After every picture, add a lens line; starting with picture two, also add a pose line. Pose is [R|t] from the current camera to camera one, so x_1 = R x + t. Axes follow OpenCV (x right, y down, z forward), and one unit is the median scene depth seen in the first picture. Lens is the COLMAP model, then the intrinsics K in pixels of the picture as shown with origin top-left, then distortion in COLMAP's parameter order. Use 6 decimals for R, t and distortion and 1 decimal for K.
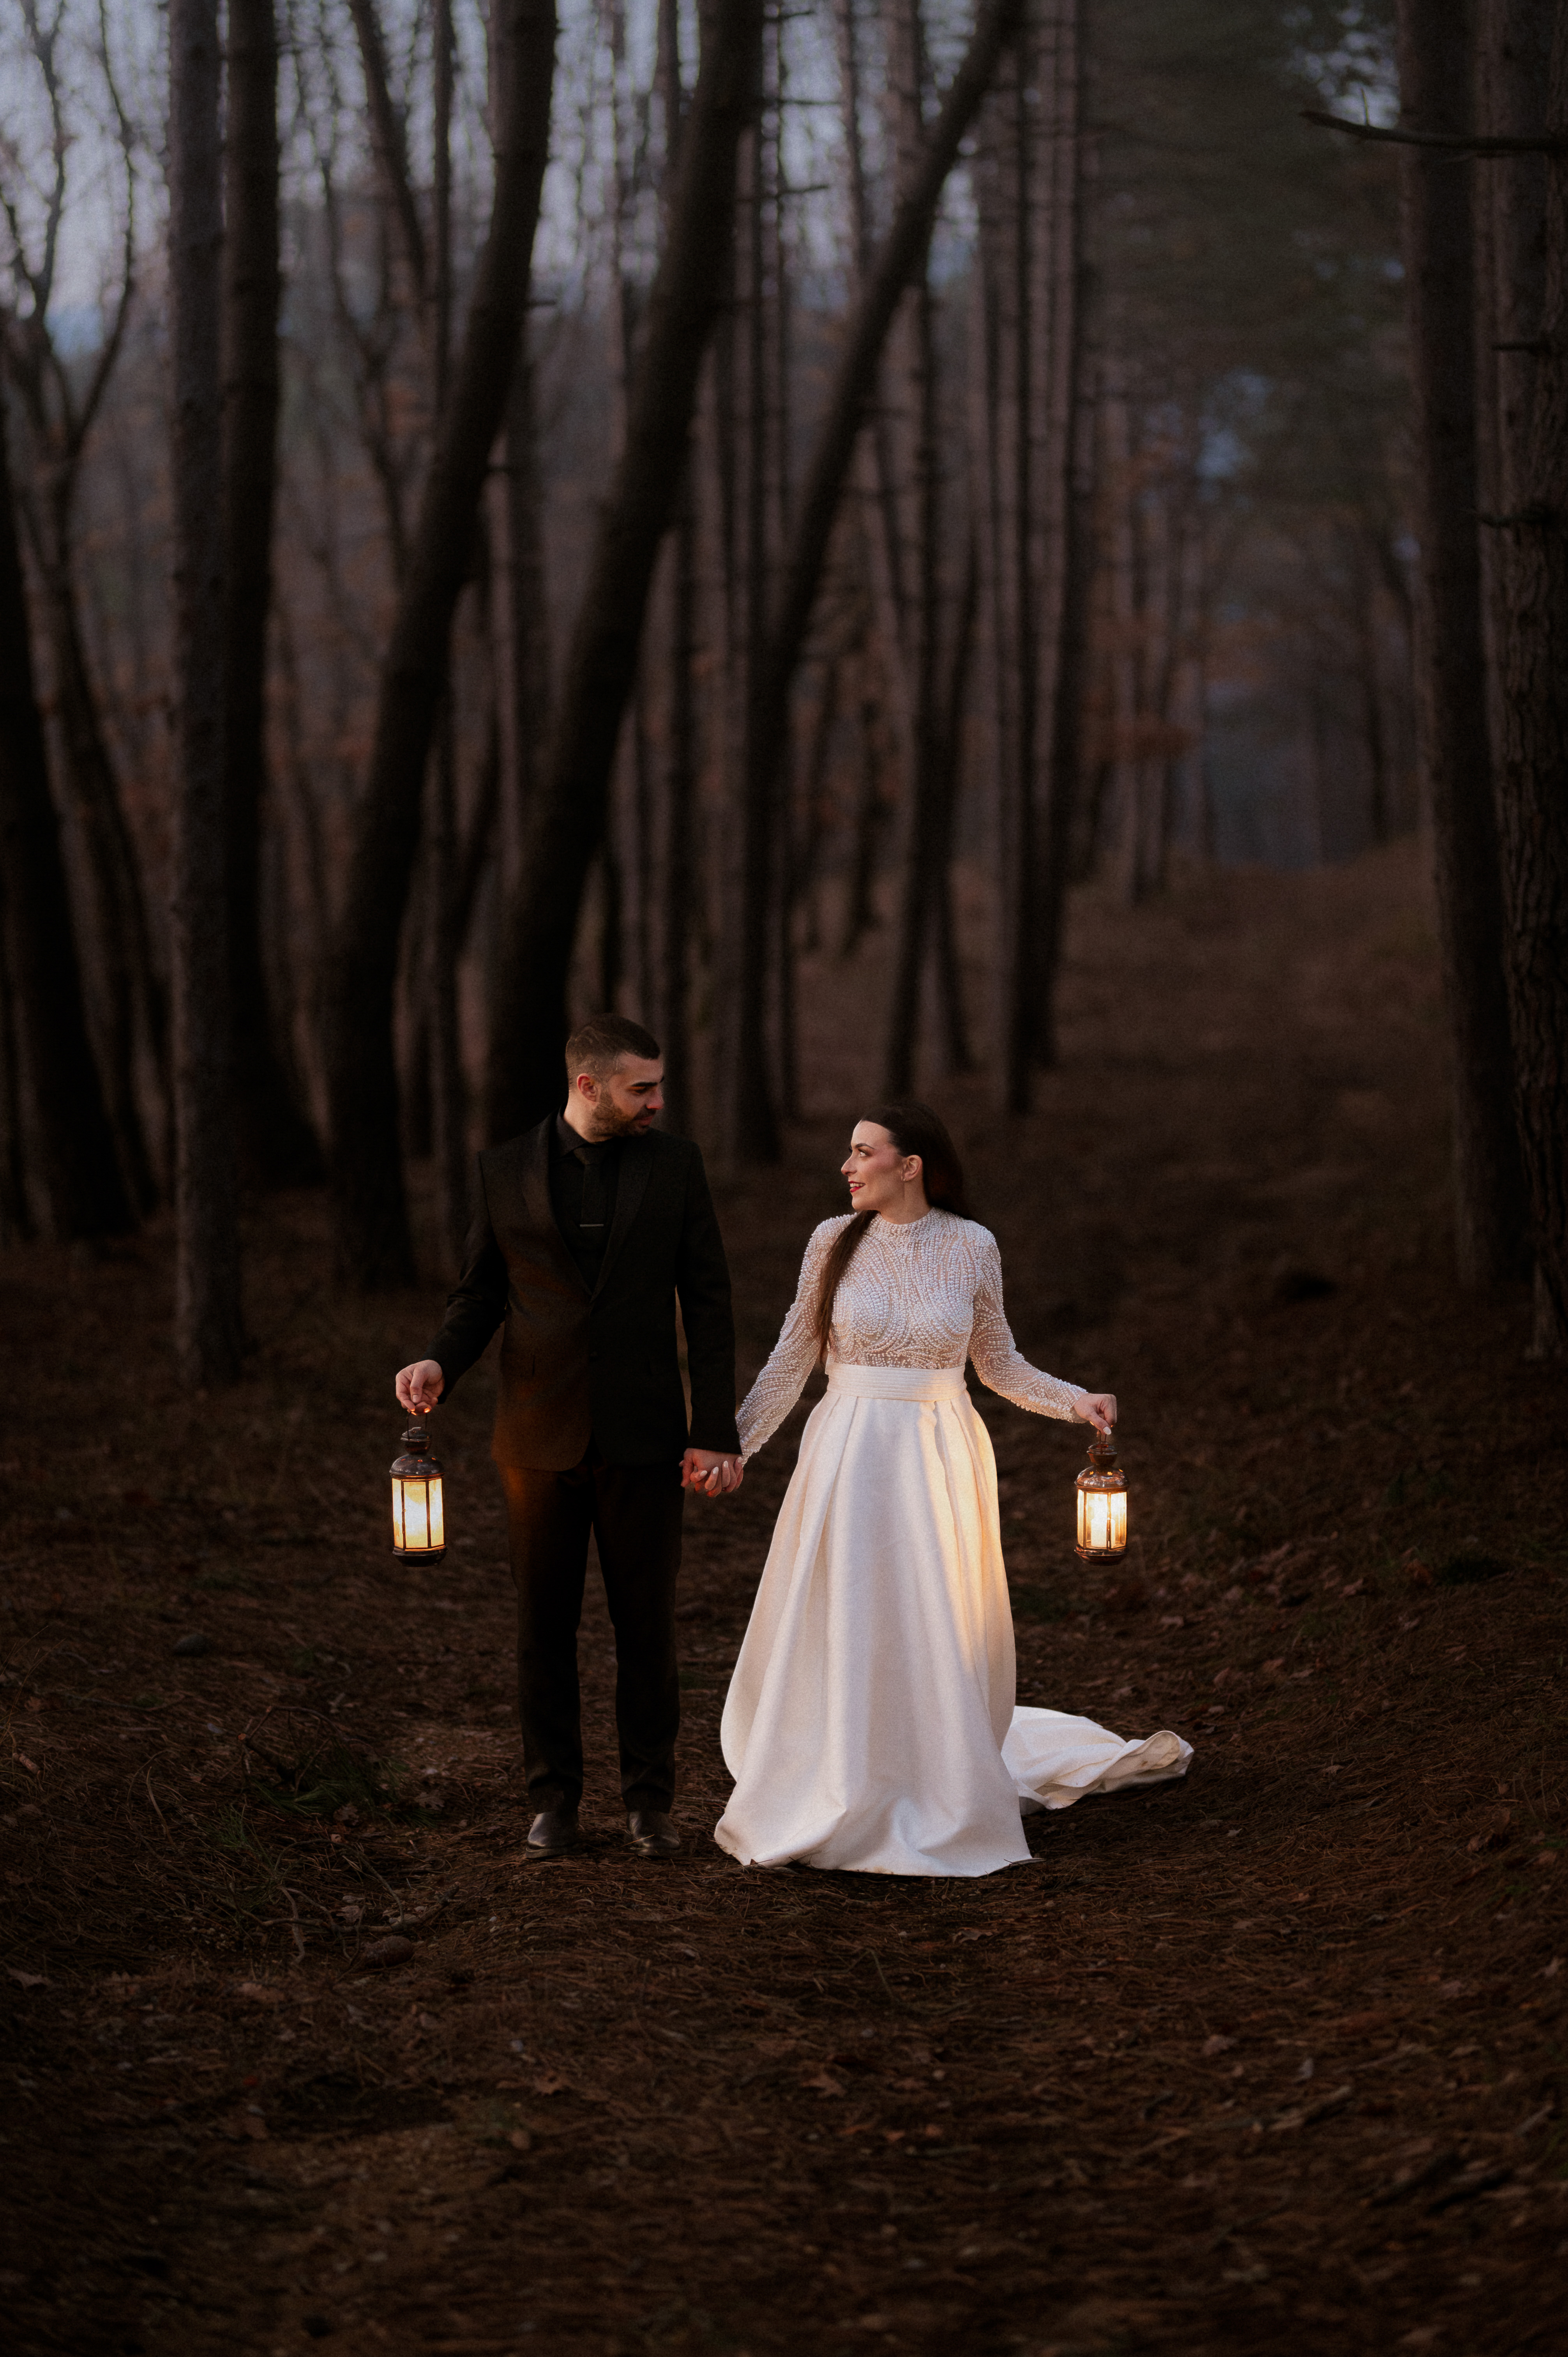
lens RADIAL K [[5643.7, 0, 784.0], [0, 5643.7, 1178.5], [0, 0, 1]] dist [0.039585, -0.077820]
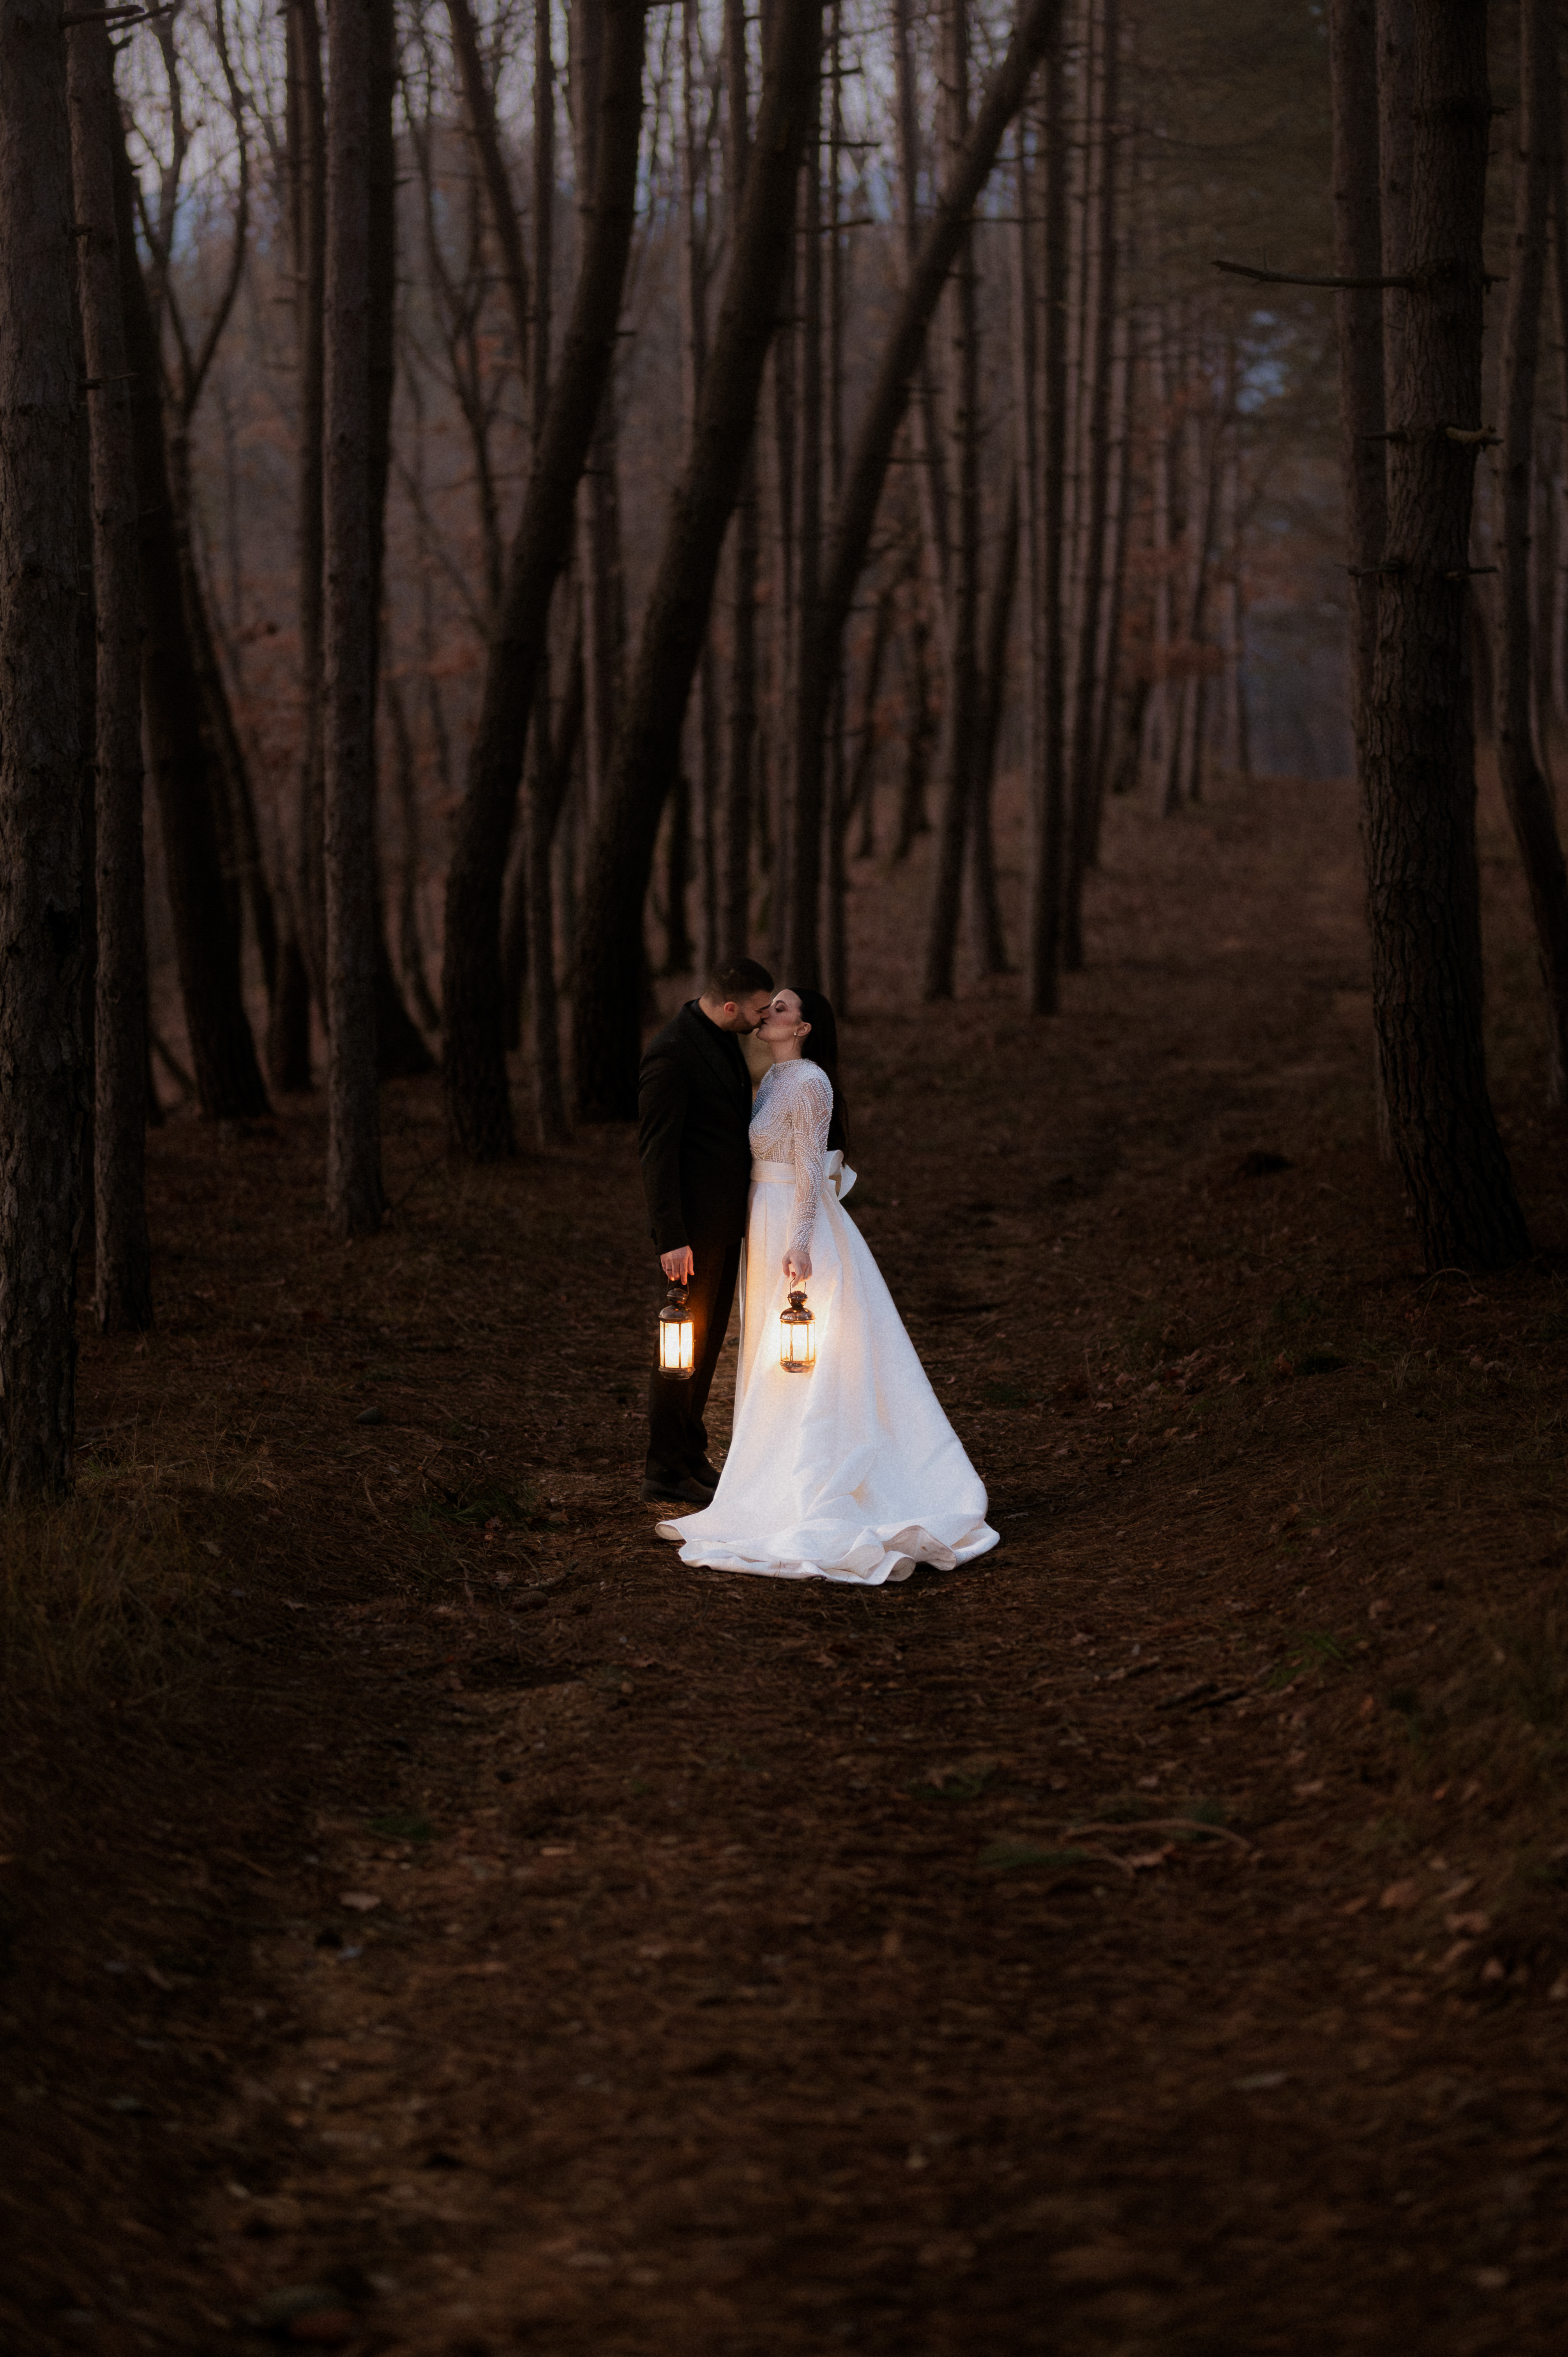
lens RADIAL K [[5643.7, 0, 784.0], [0, 5643.7, 1178.5], [0, 0, 1]] dist [0.039585, -0.077820]
pose [[0.999918, 0.006158, -0.011194, 0.006774], [-0.005937, 0.999789, 0.019670, -0.000652], [0.011313, -0.019602, 0.999744, -0.283960]]
